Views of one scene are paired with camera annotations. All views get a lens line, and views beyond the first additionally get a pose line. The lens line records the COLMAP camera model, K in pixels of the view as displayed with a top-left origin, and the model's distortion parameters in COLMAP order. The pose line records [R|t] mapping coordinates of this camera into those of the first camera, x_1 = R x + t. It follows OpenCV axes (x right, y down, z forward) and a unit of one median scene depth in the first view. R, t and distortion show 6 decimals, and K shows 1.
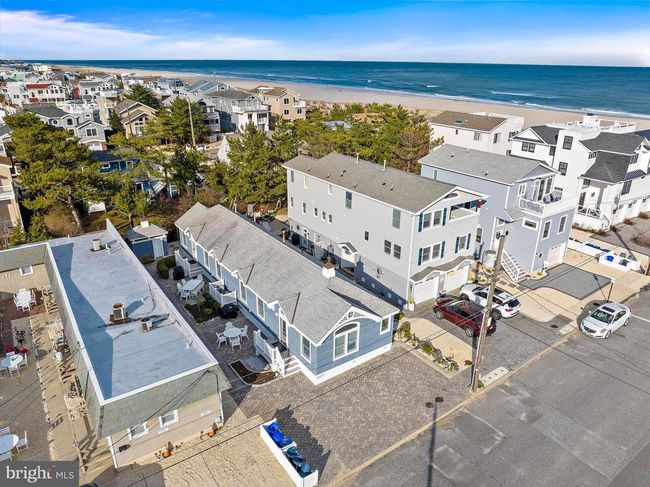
lens RADIAL K [[458.1, 0, 325.0], [0, 458.1, 243.5], [0, 0, 1]] dist [-0.037433, 0.001181]
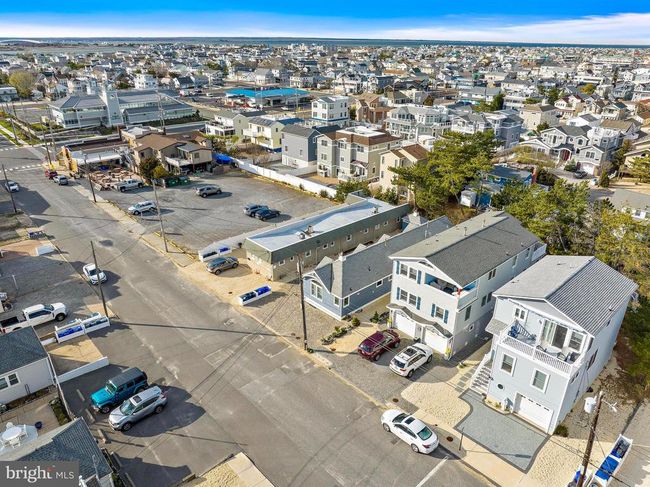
lens RADIAL K [[458.1, 0, 325.0], [0, 458.1, 243.5], [0, 0, 1]] dist [-0.037433, 0.001181]
pose [[0.132459, 0.398977, -0.907343, 0.849379], [-0.375913, 0.867242, 0.326466, -0.288225], [0.917139, 0.297839, 0.264855, 0.263921]]
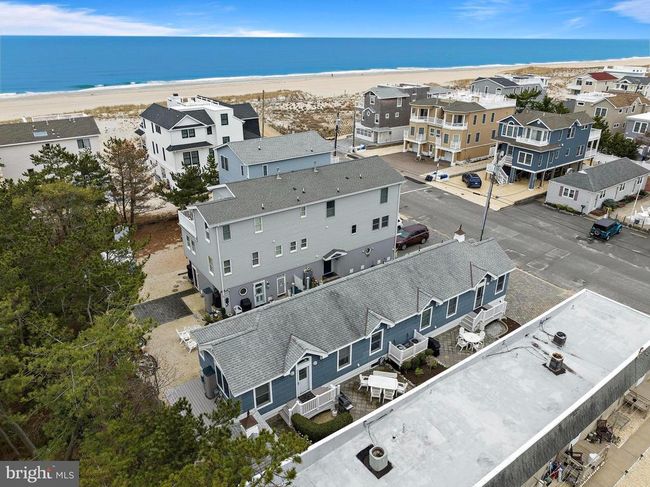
lens RADIAL K [[458.1, 0, 325.0], [0, 458.1, 243.5], [0, 0, 1]] dist [-0.037433, 0.001181]
pose [[-0.003992, -0.429993, 0.902824, -0.626550], [0.370989, 0.837764, 0.400647, -0.312252], [-0.928629, 0.336537, 0.156178, 0.647903]]
